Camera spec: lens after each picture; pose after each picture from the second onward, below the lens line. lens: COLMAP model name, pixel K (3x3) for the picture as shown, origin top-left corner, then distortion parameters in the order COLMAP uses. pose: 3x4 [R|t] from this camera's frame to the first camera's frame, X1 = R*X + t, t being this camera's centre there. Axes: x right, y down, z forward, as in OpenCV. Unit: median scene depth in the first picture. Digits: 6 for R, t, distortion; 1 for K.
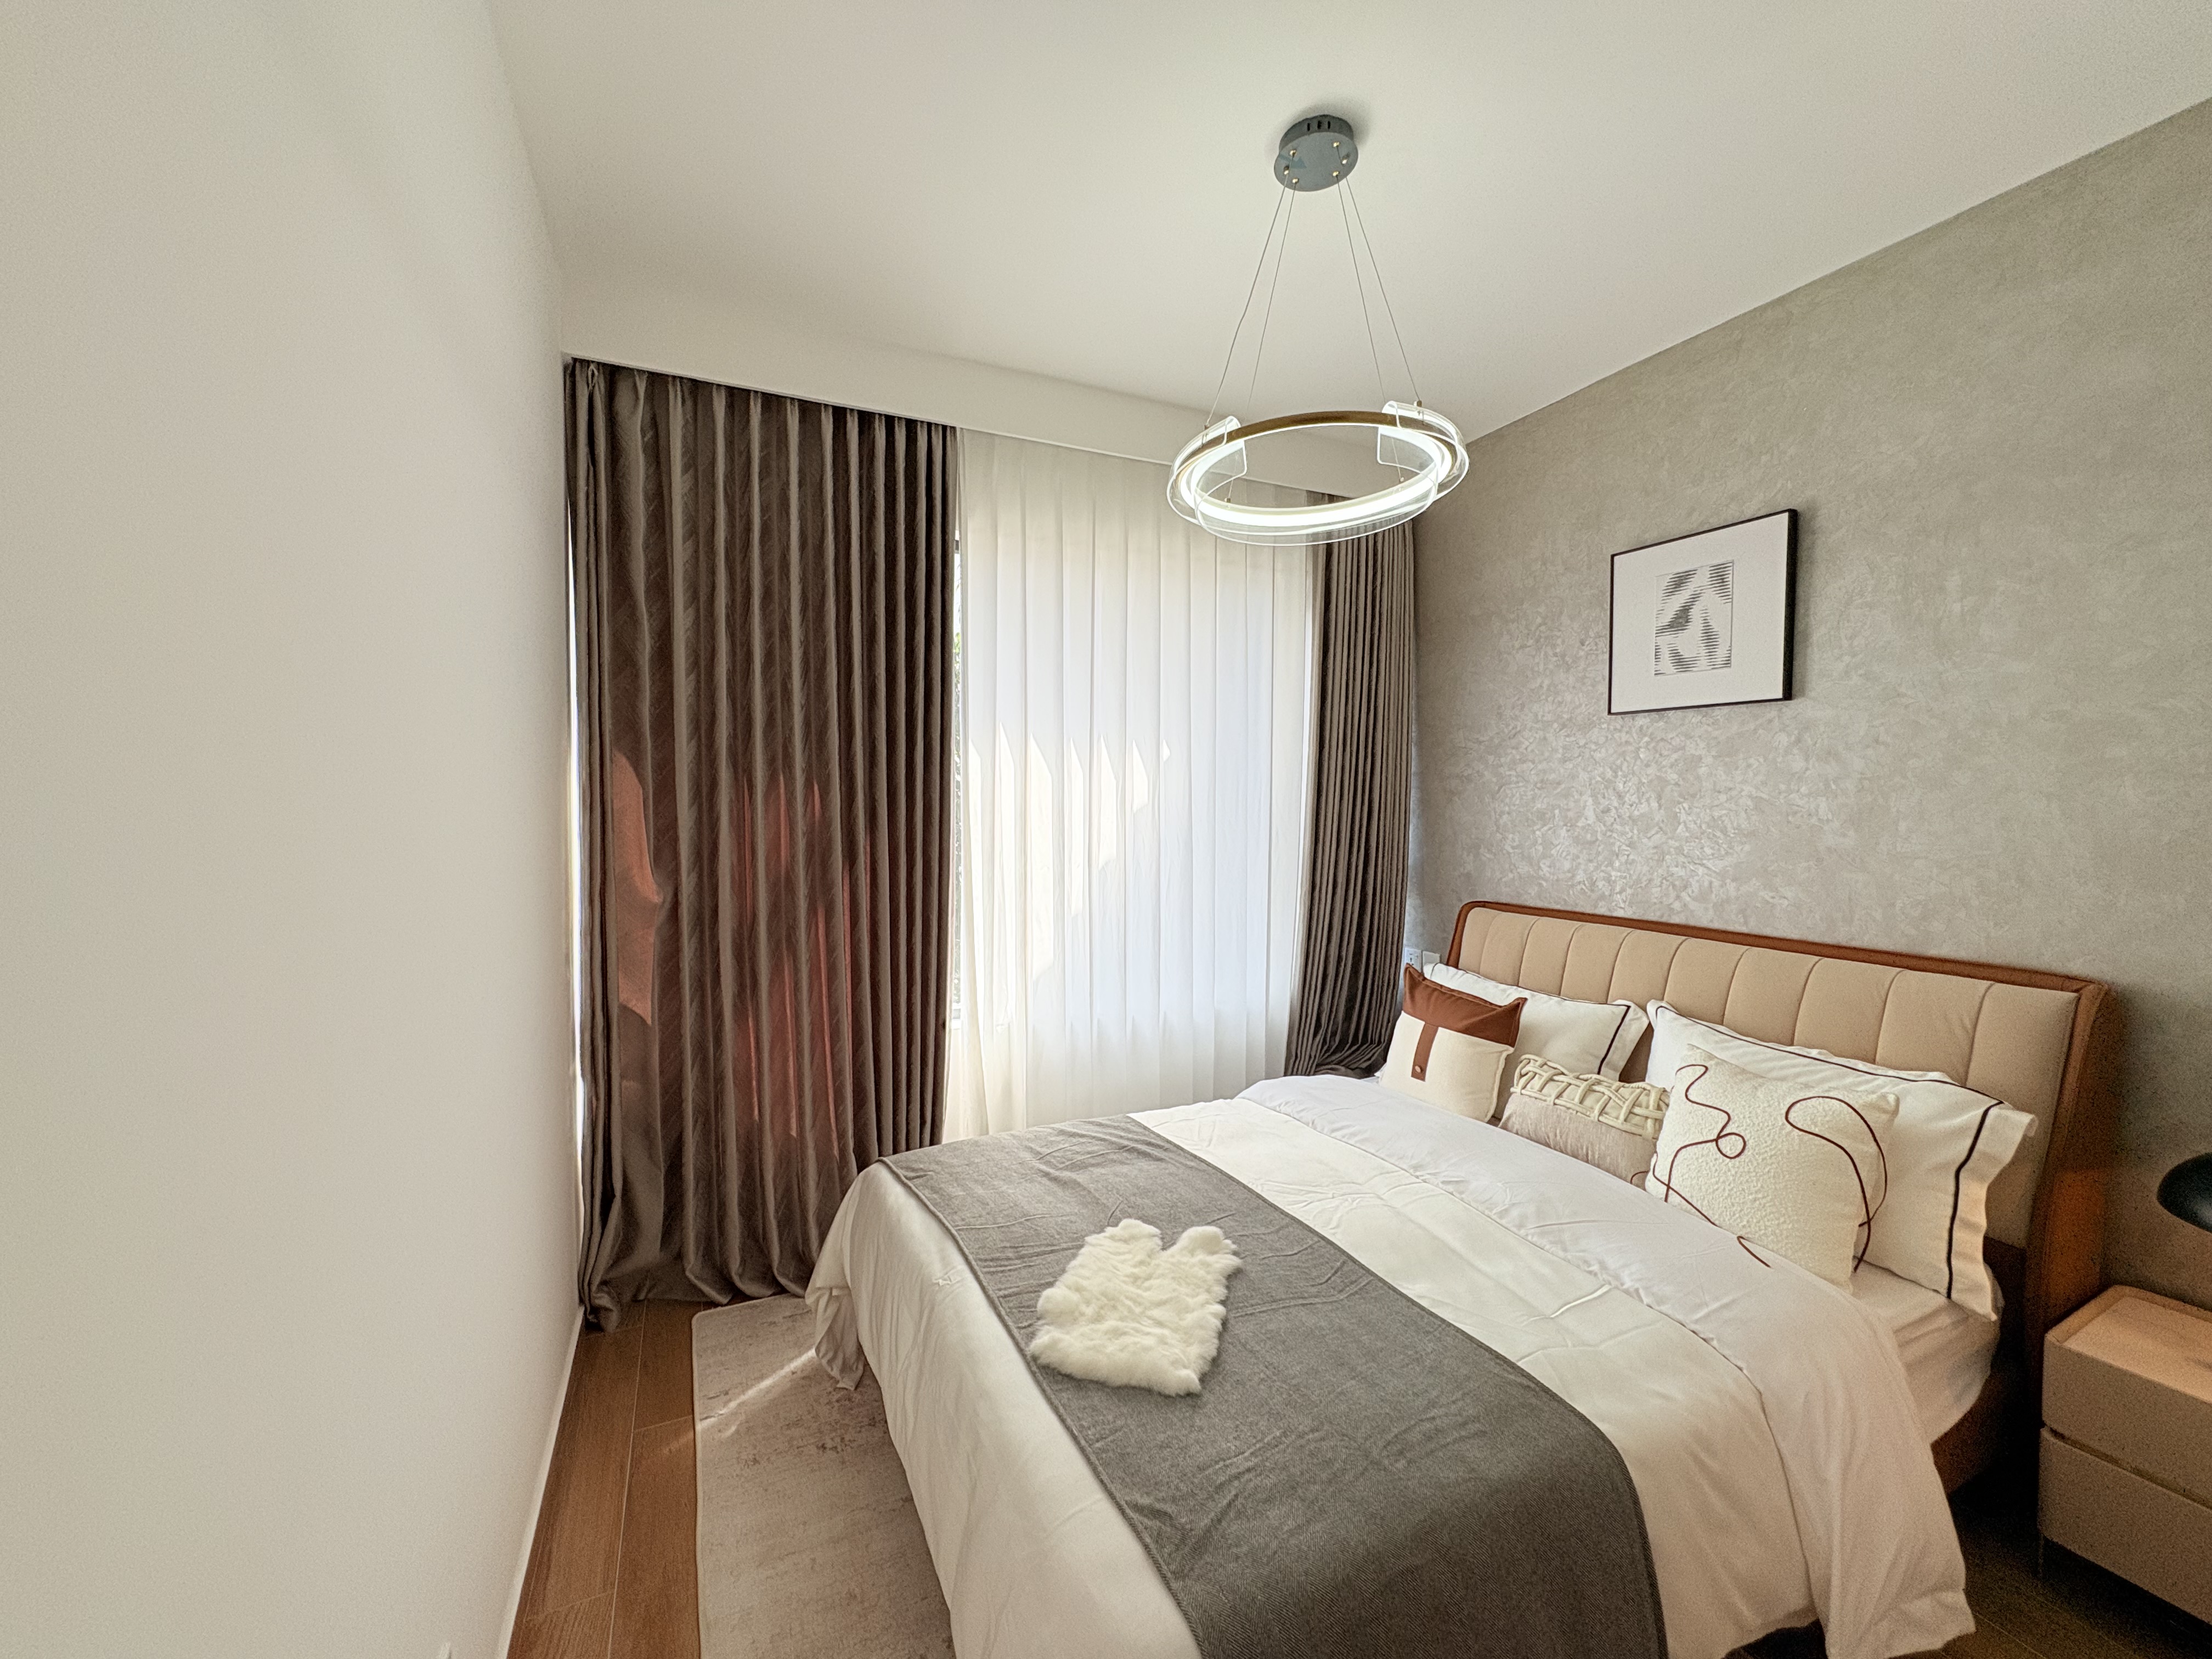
lens RADIAL K [[884.2, 0, 1106.3], [0, 884.2, 828.2], [0, 0, 1]] dist [-0.000305, 0.000184]
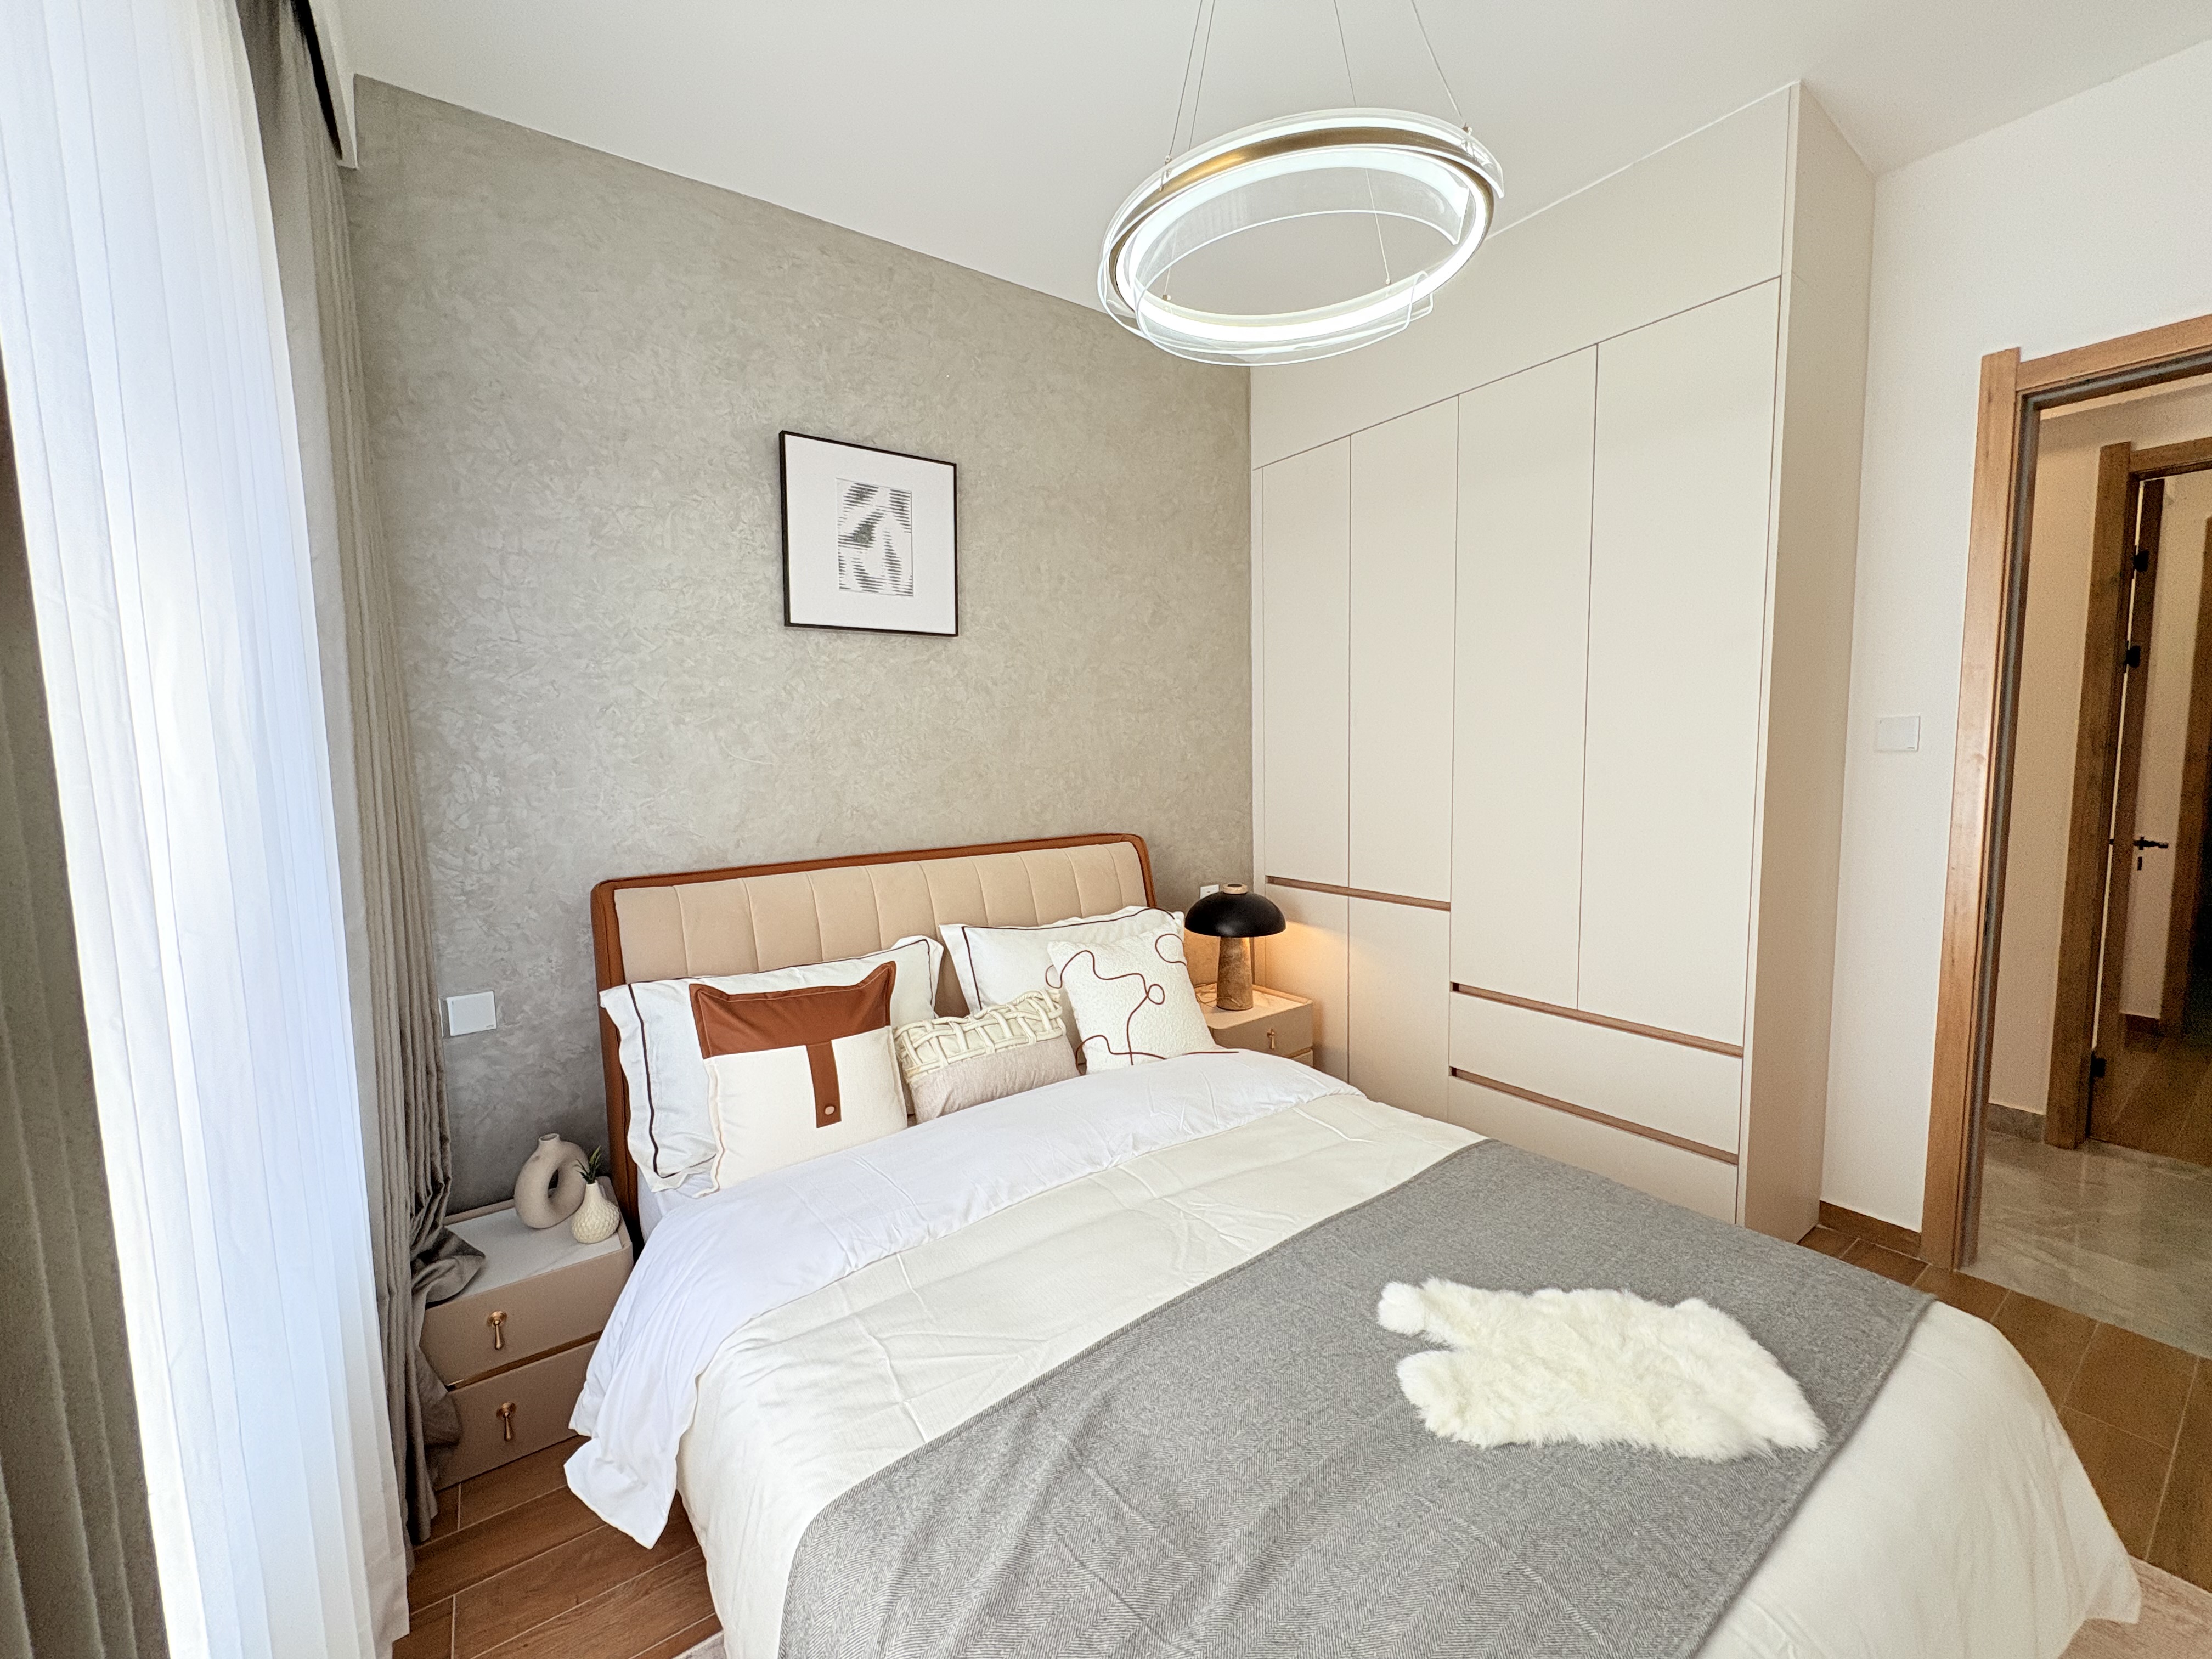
lens RADIAL K [[884.2, 0, 1106.3], [0, 884.2, 828.2], [0, 0, 1]] dist [-0.000305, 0.000184]
pose [[-0.178774, -0.092454, 0.979537, -0.404132], [0.051193, 0.993353, 0.103102, -0.008072], [-0.982557, 0.068577, -0.172853, 1.049052]]
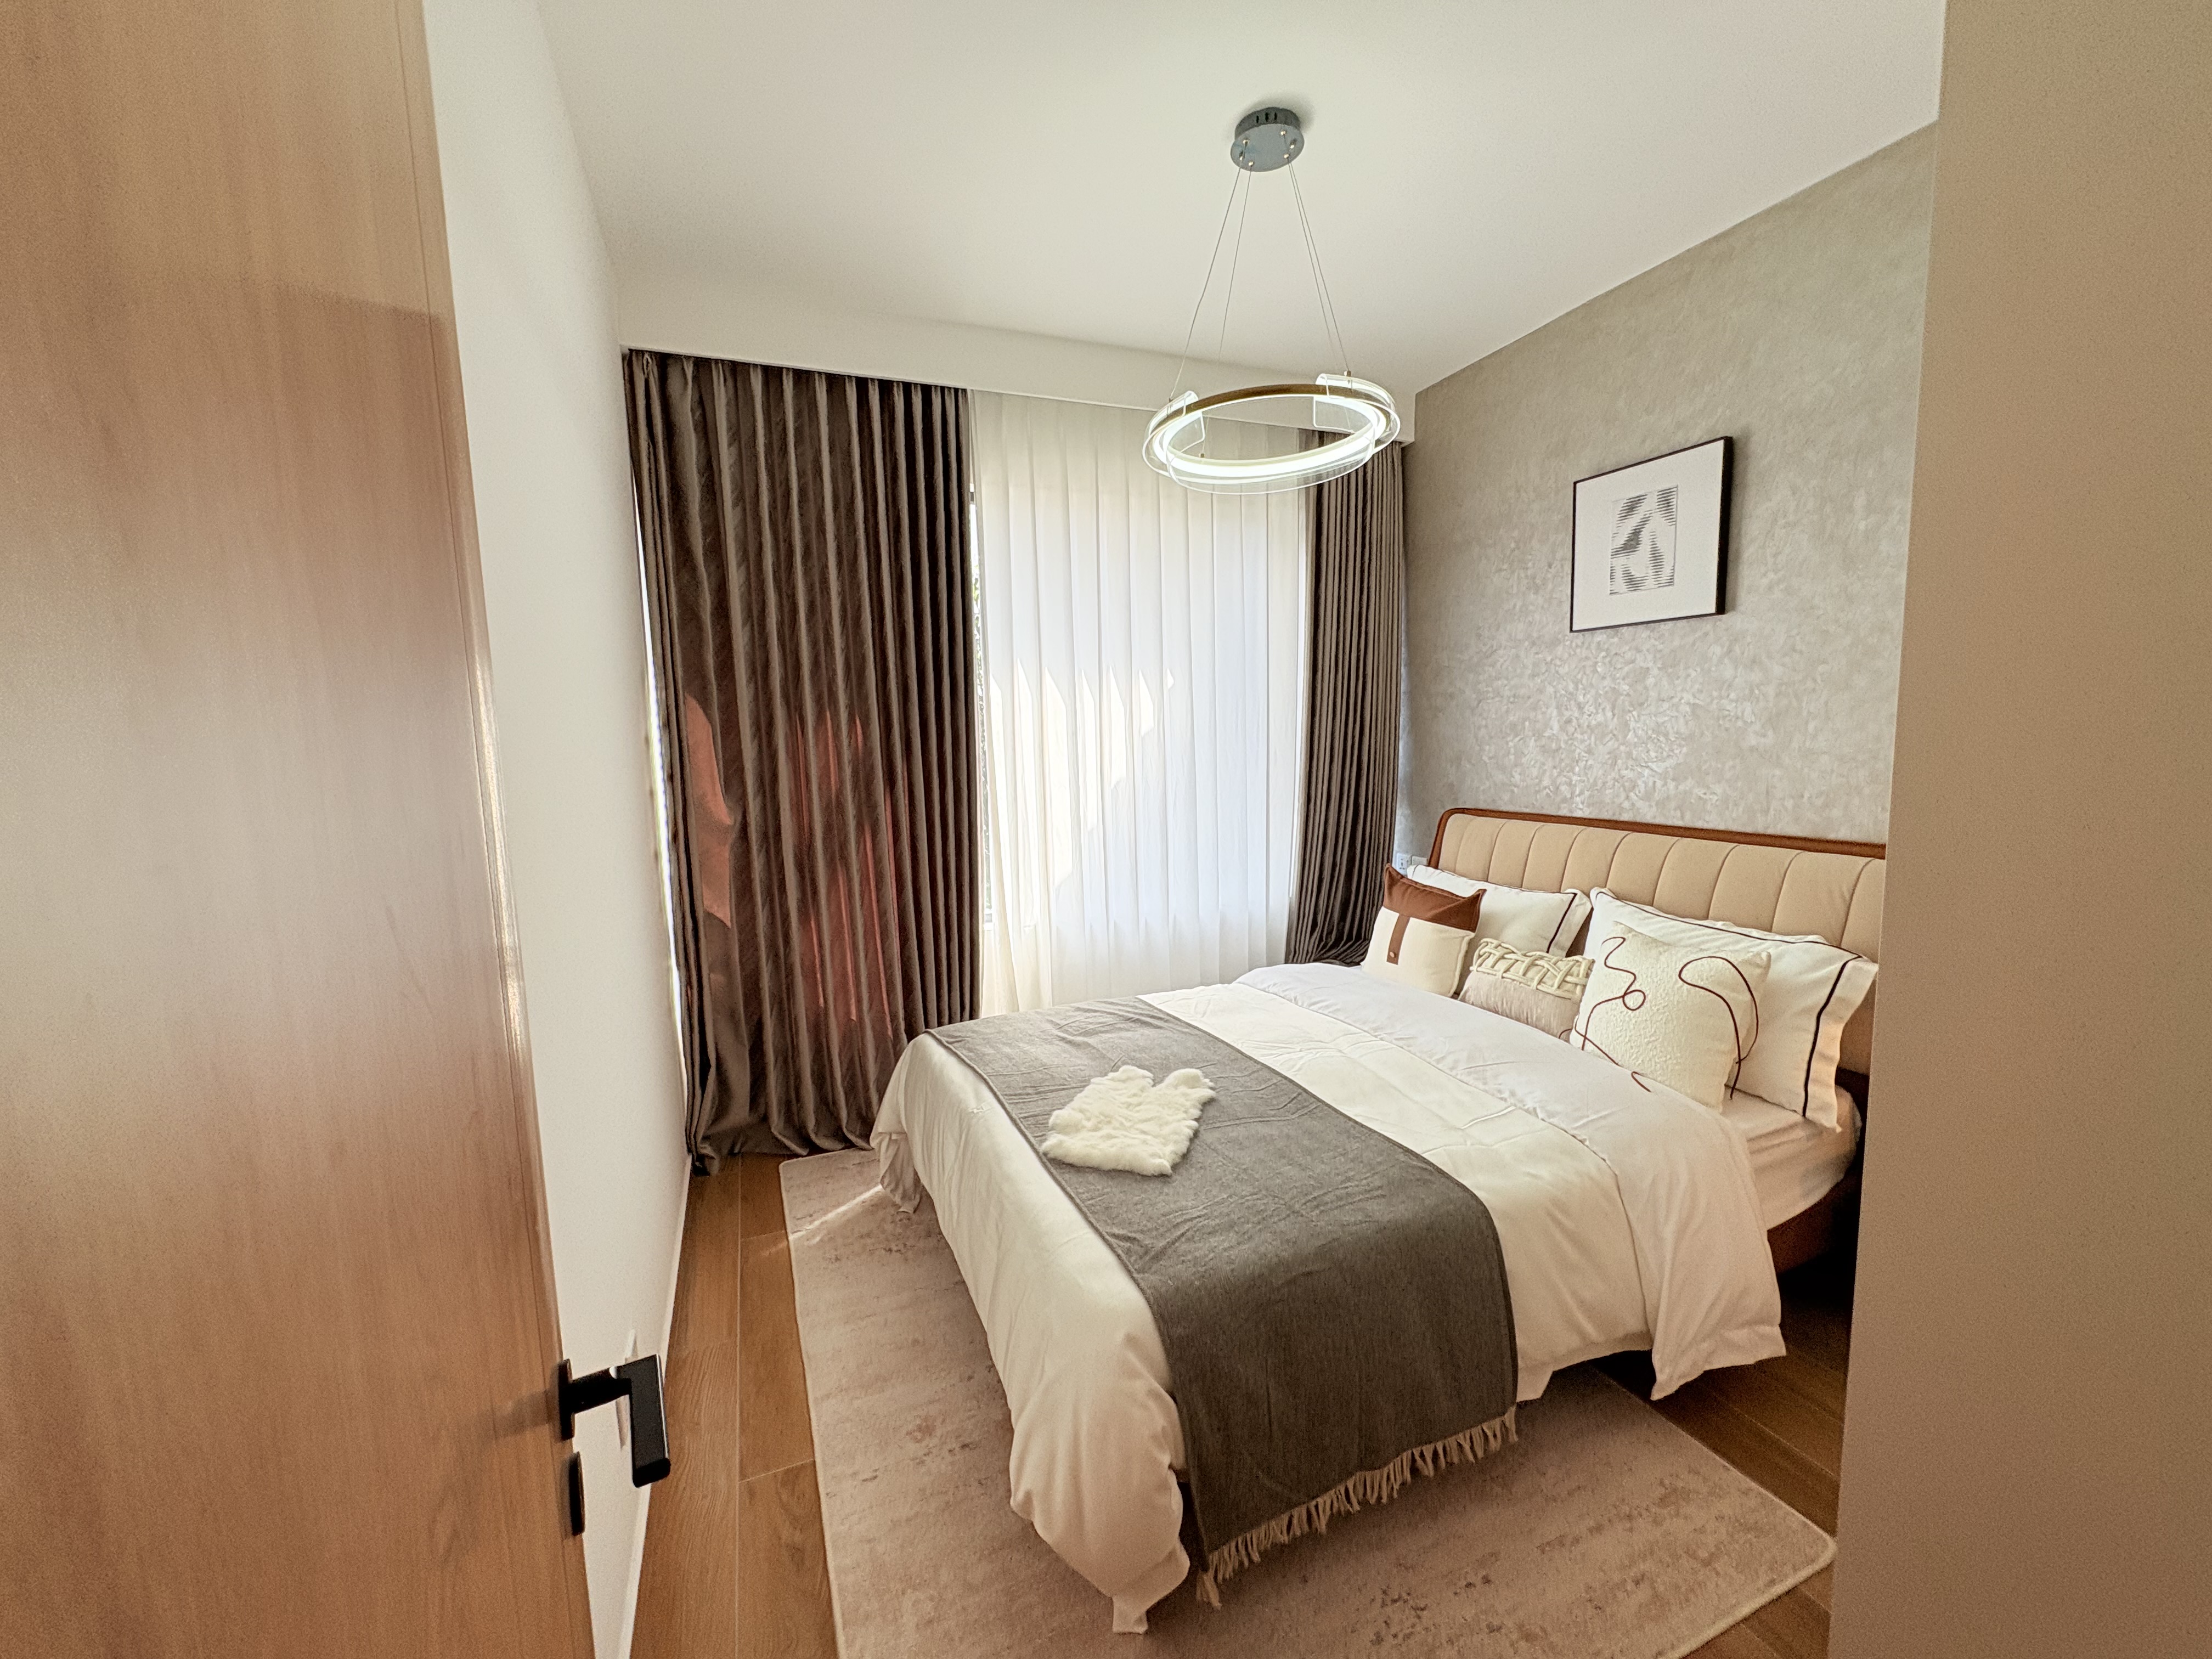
lens RADIAL K [[884.2, 0, 1106.3], [0, 884.2, 828.2], [0, 0, 1]] dist [-0.000305, 0.000184]
pose [[0.998562, -0.024620, -0.047611, 0.051524], [0.028235, 0.996646, 0.076804, 0.015233], [0.045561, -0.078038, 0.995909, -0.159879]]
